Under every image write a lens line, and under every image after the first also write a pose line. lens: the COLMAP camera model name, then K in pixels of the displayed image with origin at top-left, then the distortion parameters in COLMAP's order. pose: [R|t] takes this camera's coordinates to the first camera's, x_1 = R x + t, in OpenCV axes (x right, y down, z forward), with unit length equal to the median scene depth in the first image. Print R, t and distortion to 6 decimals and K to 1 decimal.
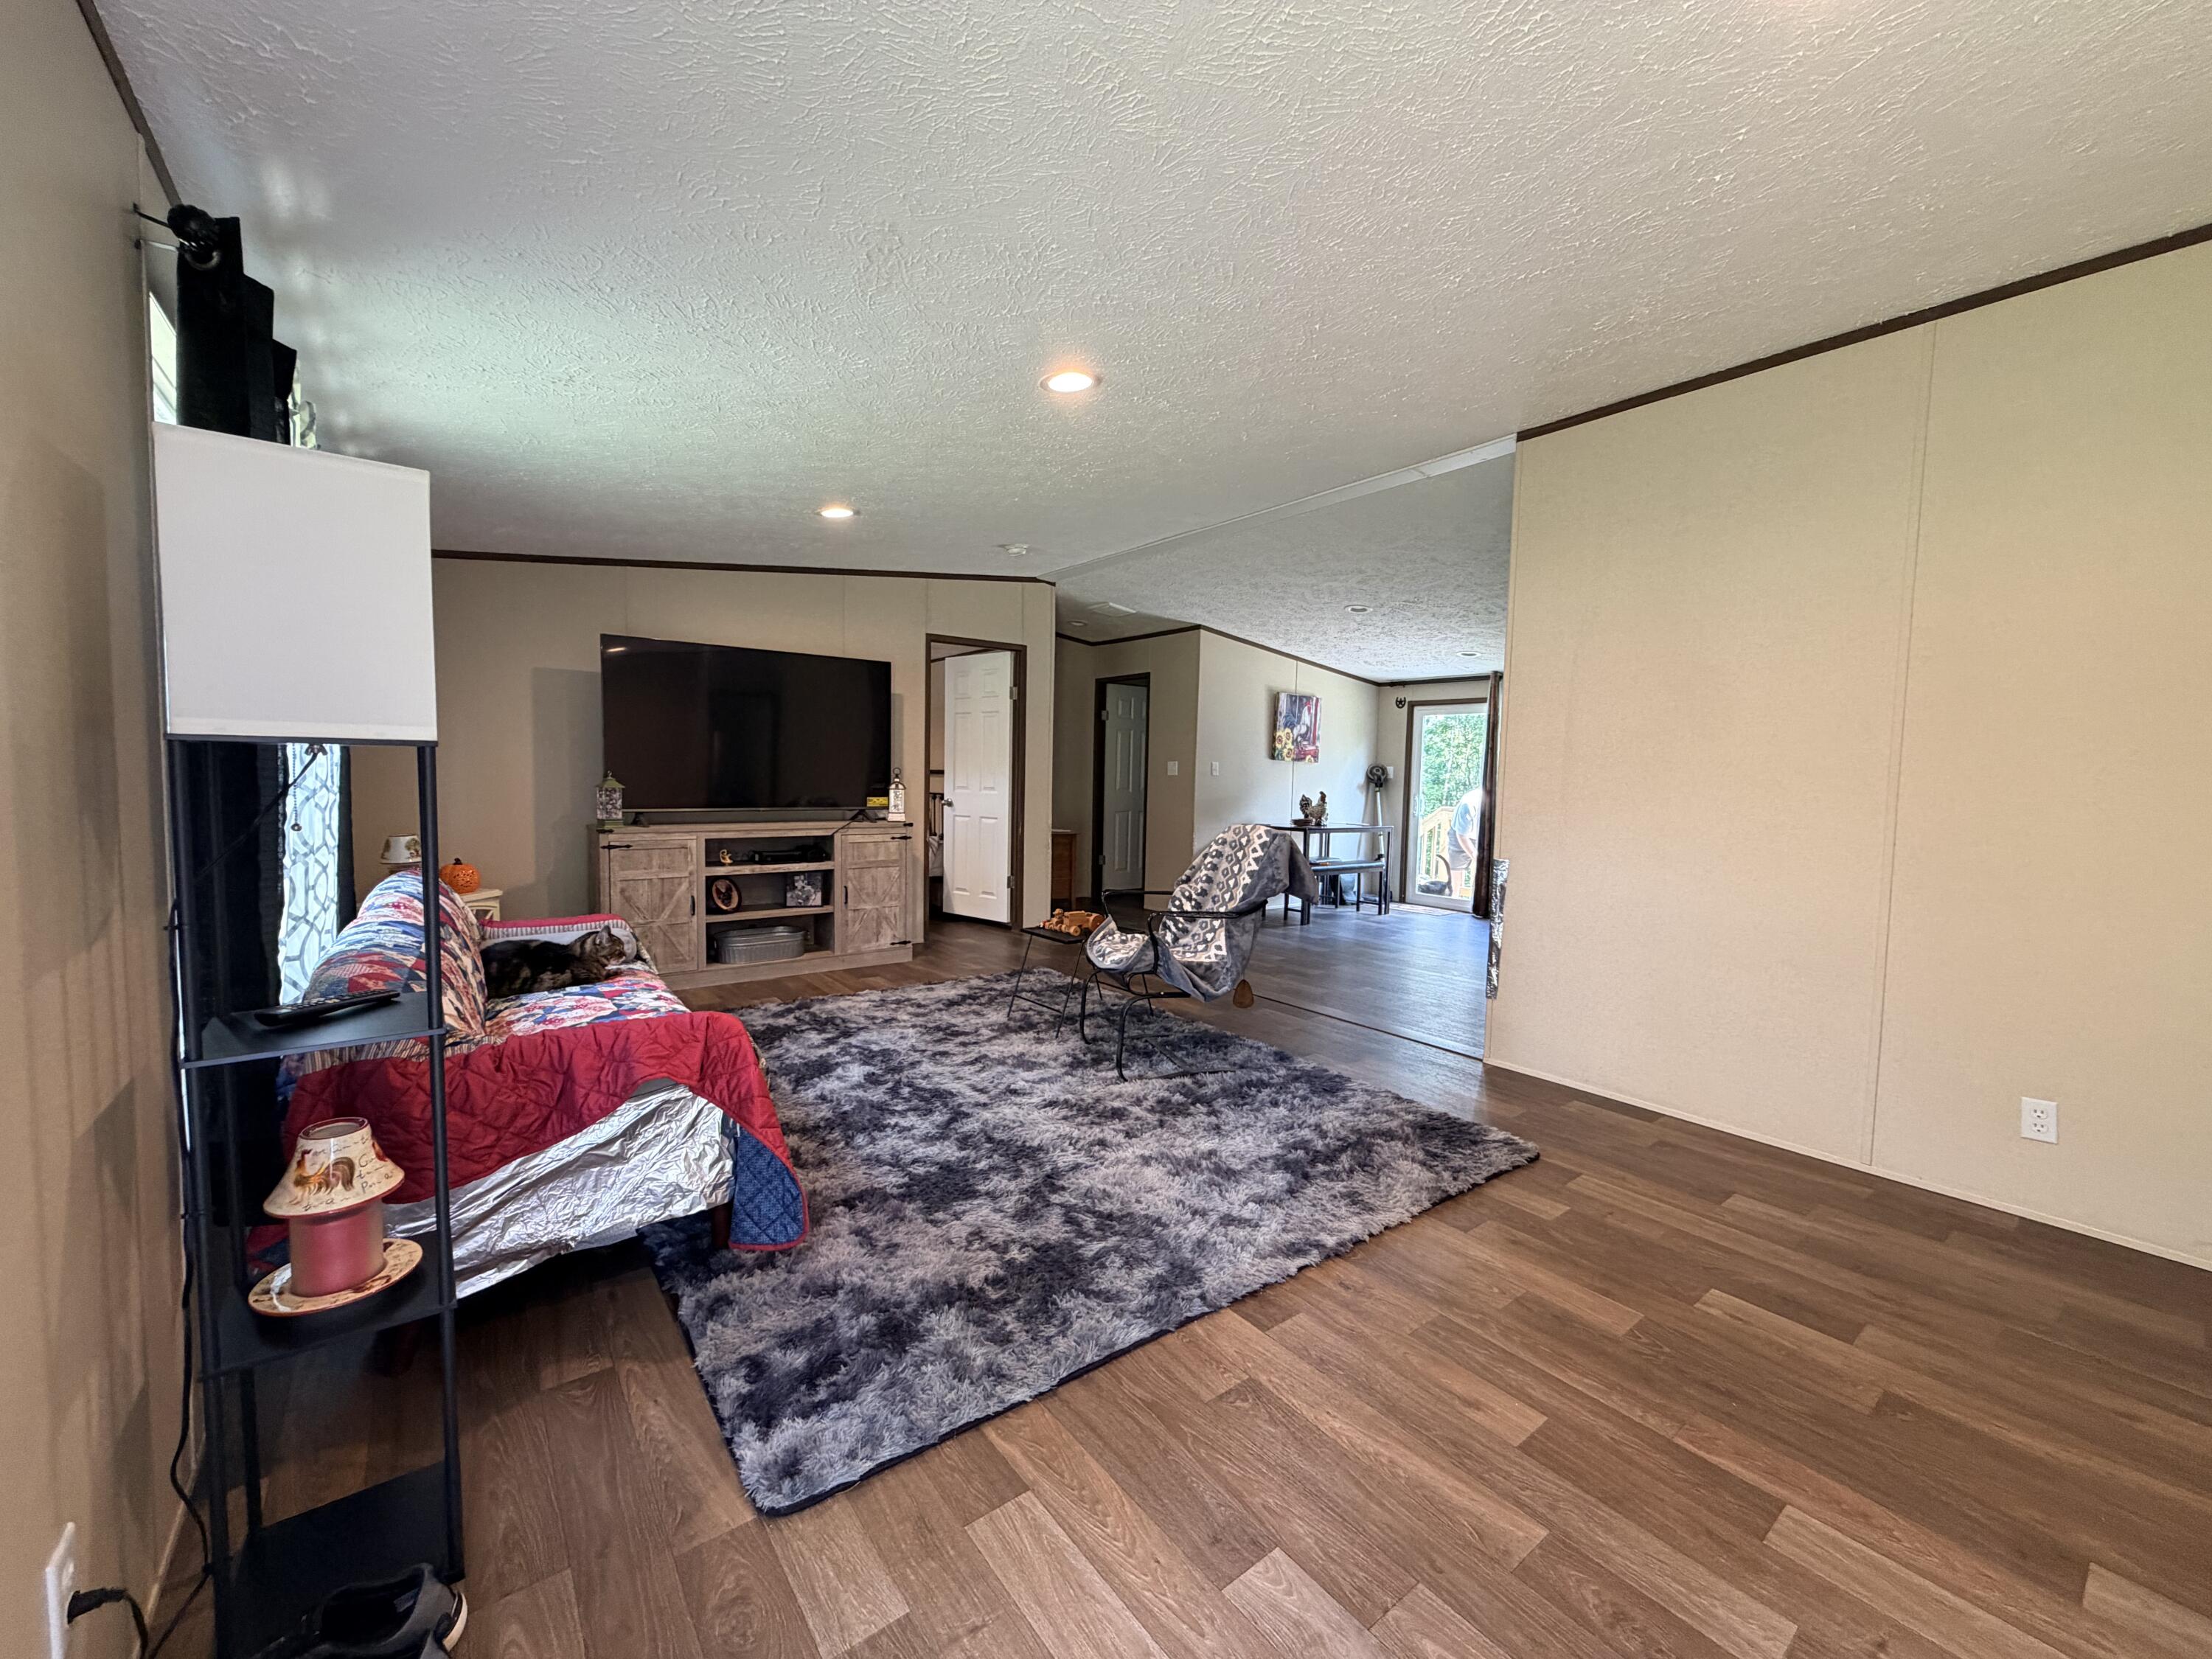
lens RADIAL K [[878.8, 0, 1109.0], [0, 878.8, 833.5], [0, 0, 1]] dist [-0.001274, -0.000257]
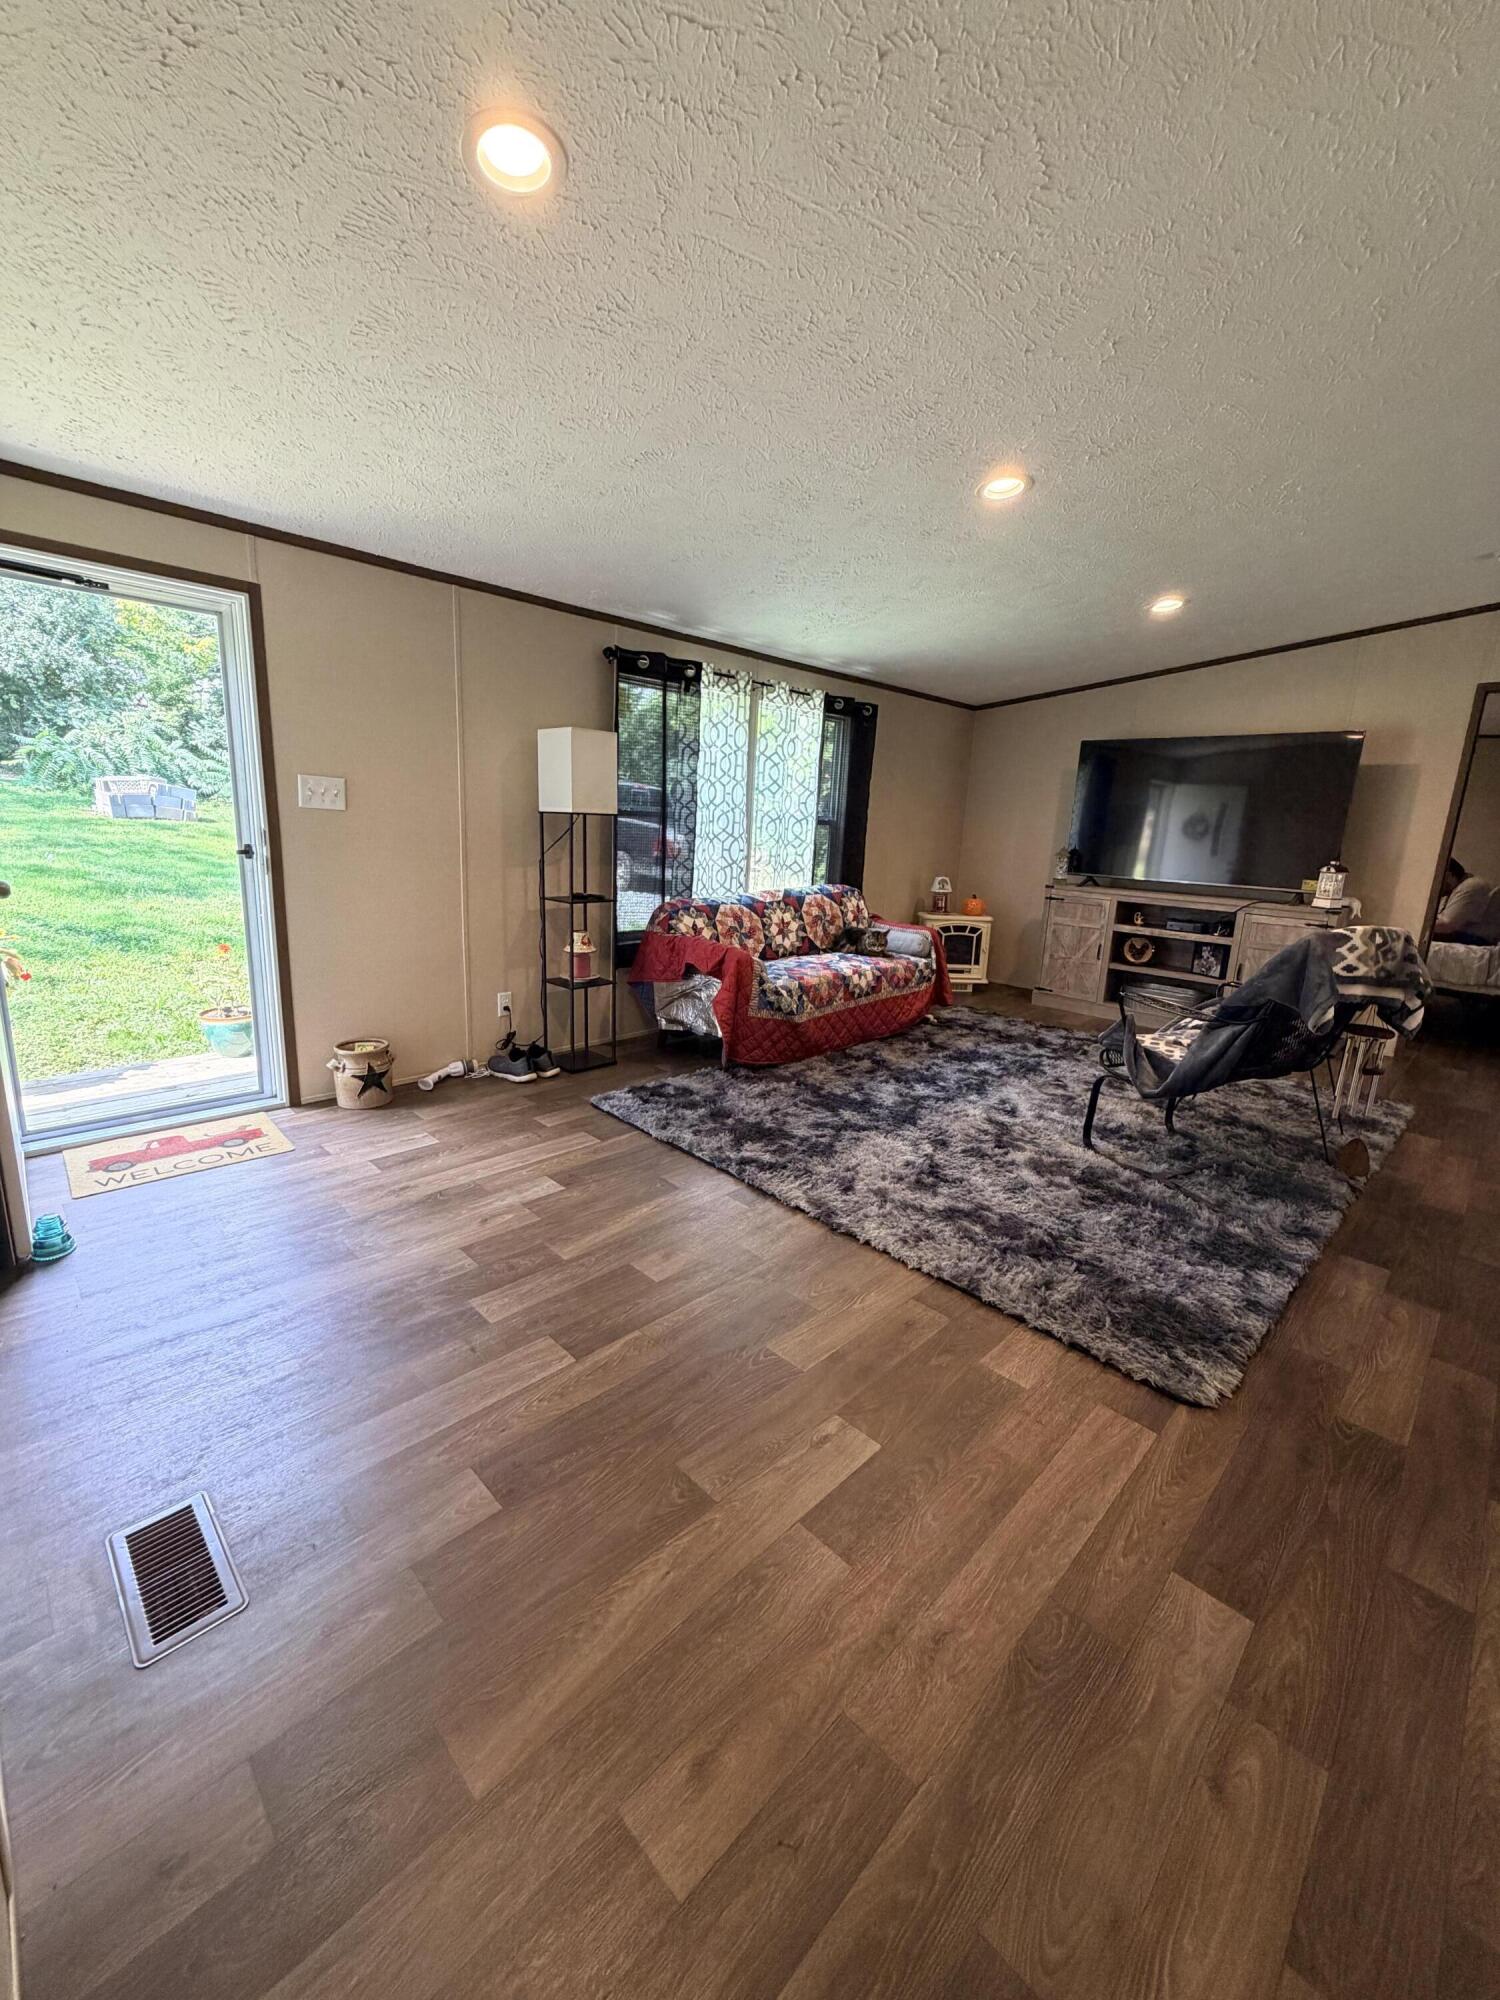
lens RADIAL K [[794.6, 0, 747.7], [0, 794.6, 994.3], [0, 0, 1]] dist [-0.001274, -0.000257]
pose [[0.132361, 0.199732, -0.970870, 0.959922], [-0.107751, 0.976582, 0.186218, -0.029202], [0.985328, 0.079964, 0.150782, 0.519599]]
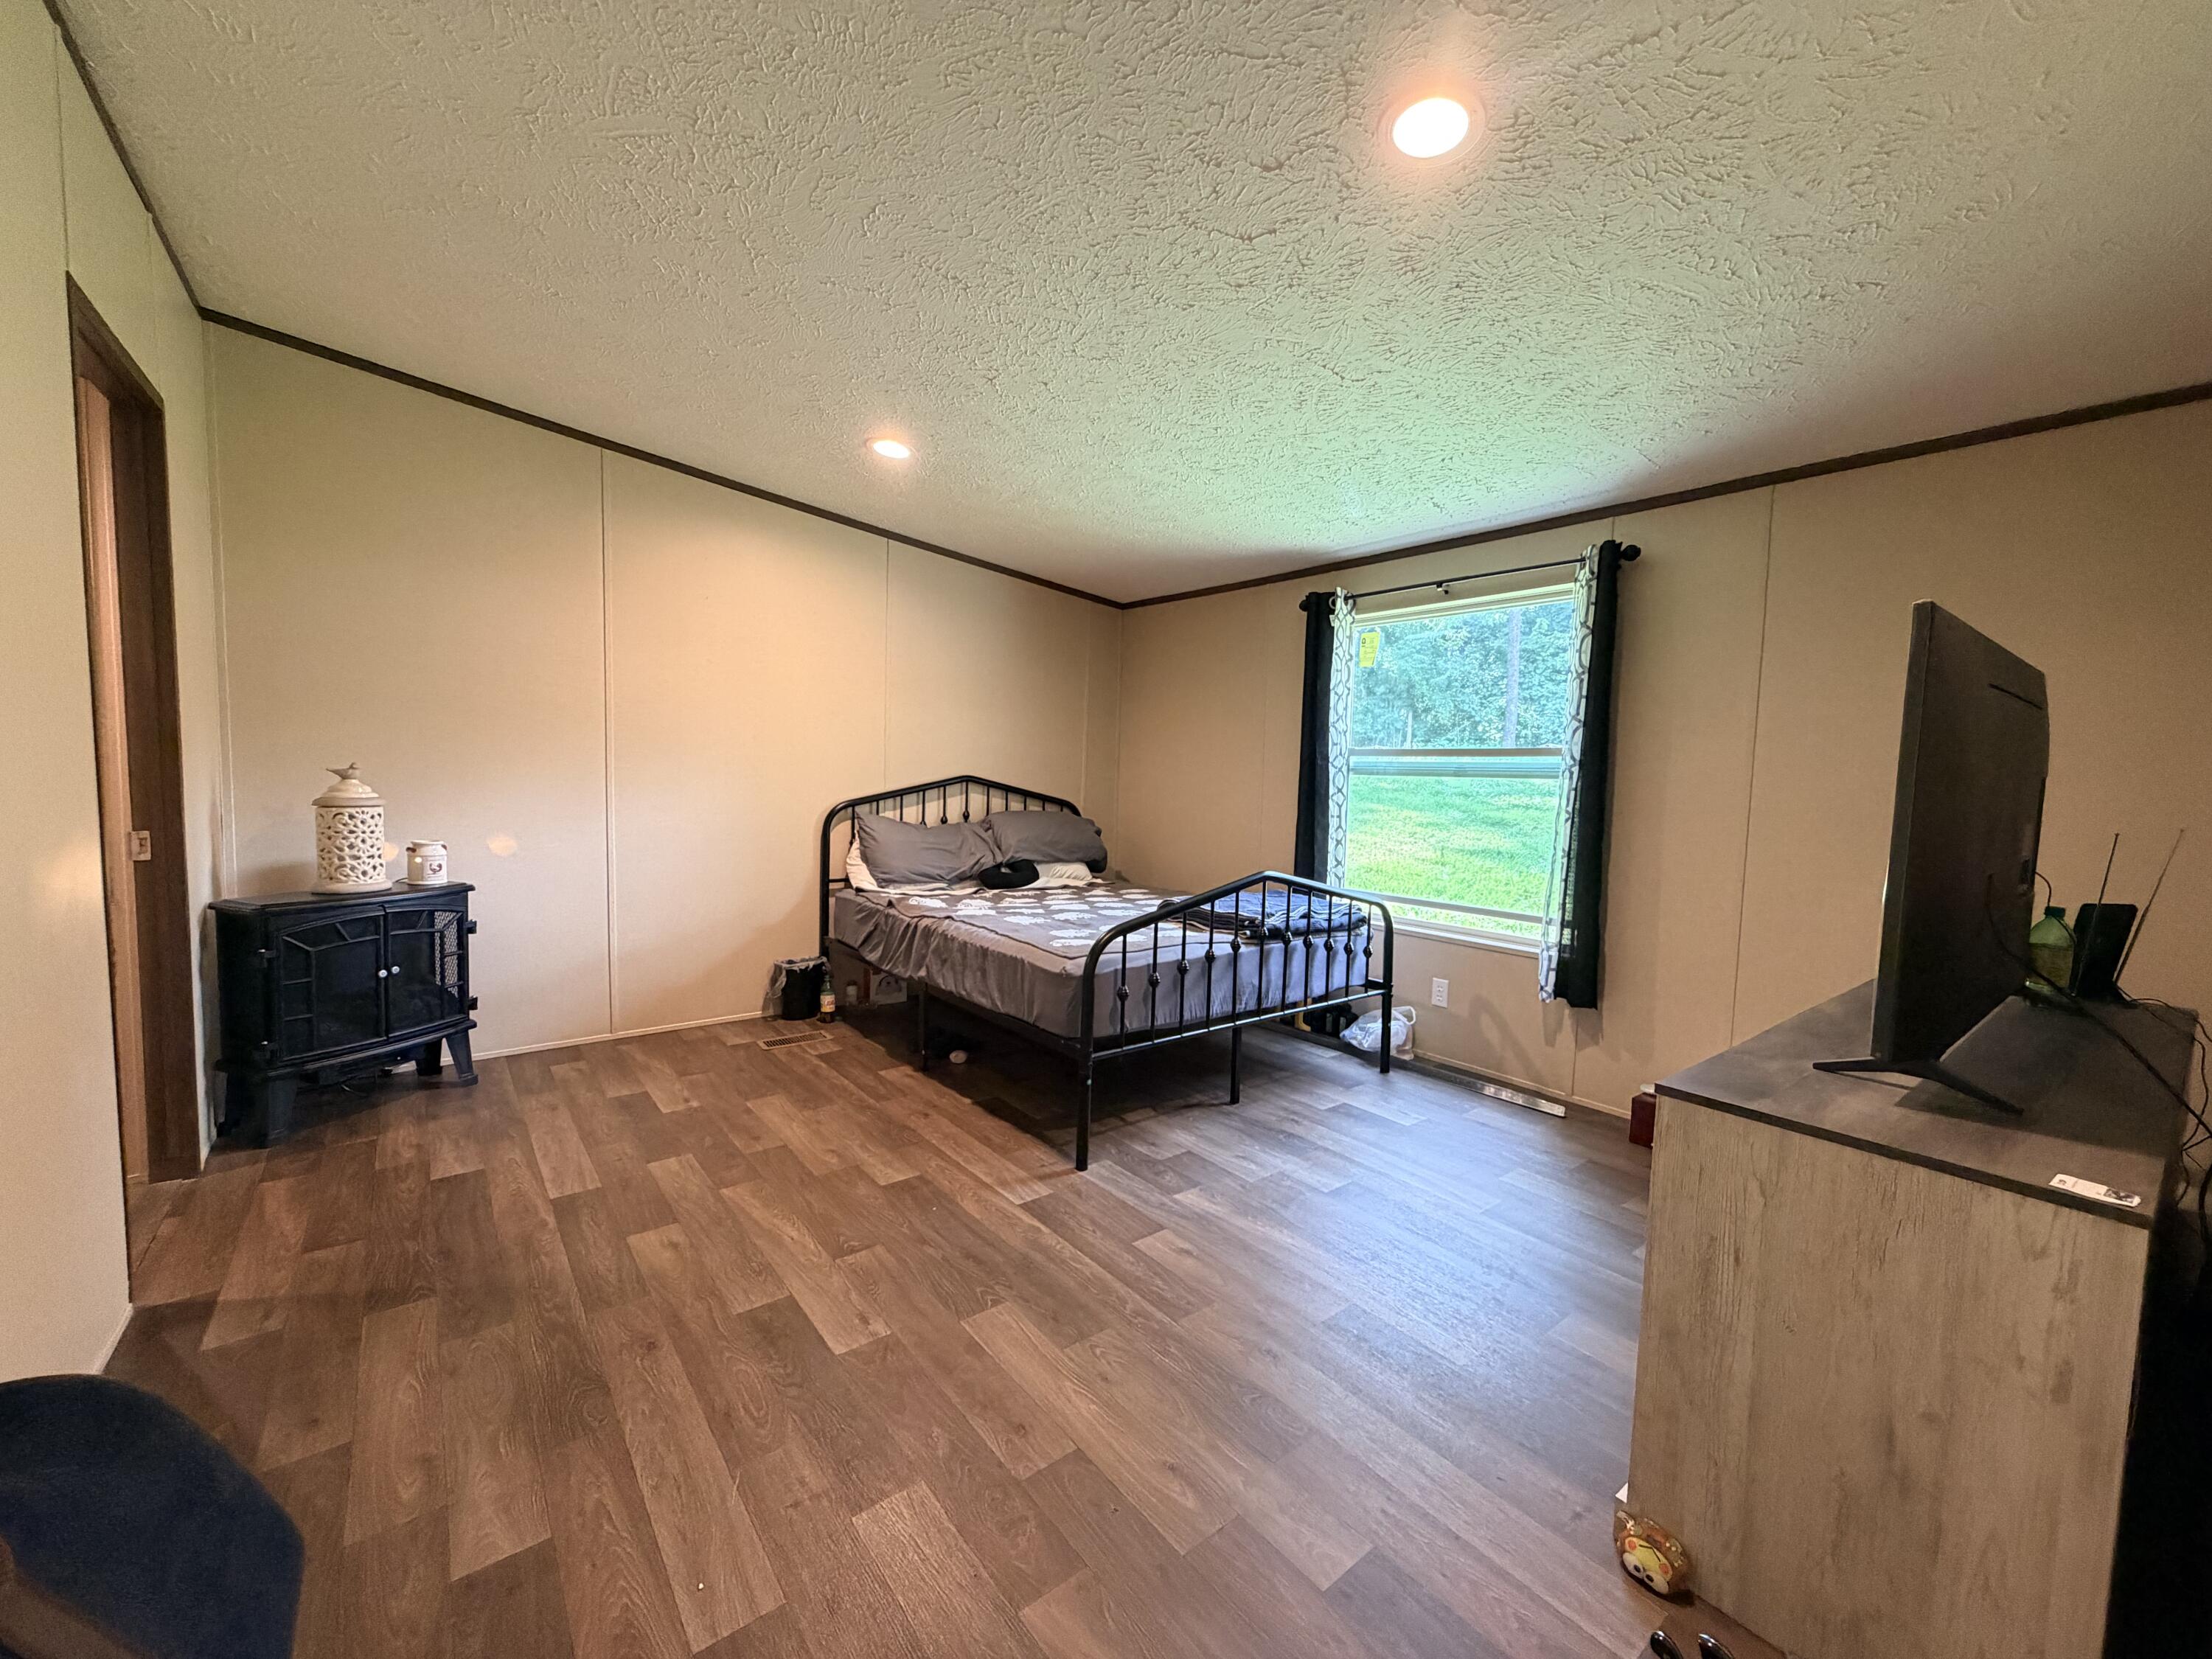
lens RADIAL K [[878.8, 0, 1102.4], [0, 878.8, 824.7], [0, 0, 1]] dist [-0.001274, -0.000257]
pose [[-0.999242, -0.036877, -0.012448, 0.331753], [-0.038217, 0.990193, 0.134376, -0.084603], [0.007371, 0.134750, -0.990852, 1.280356]]
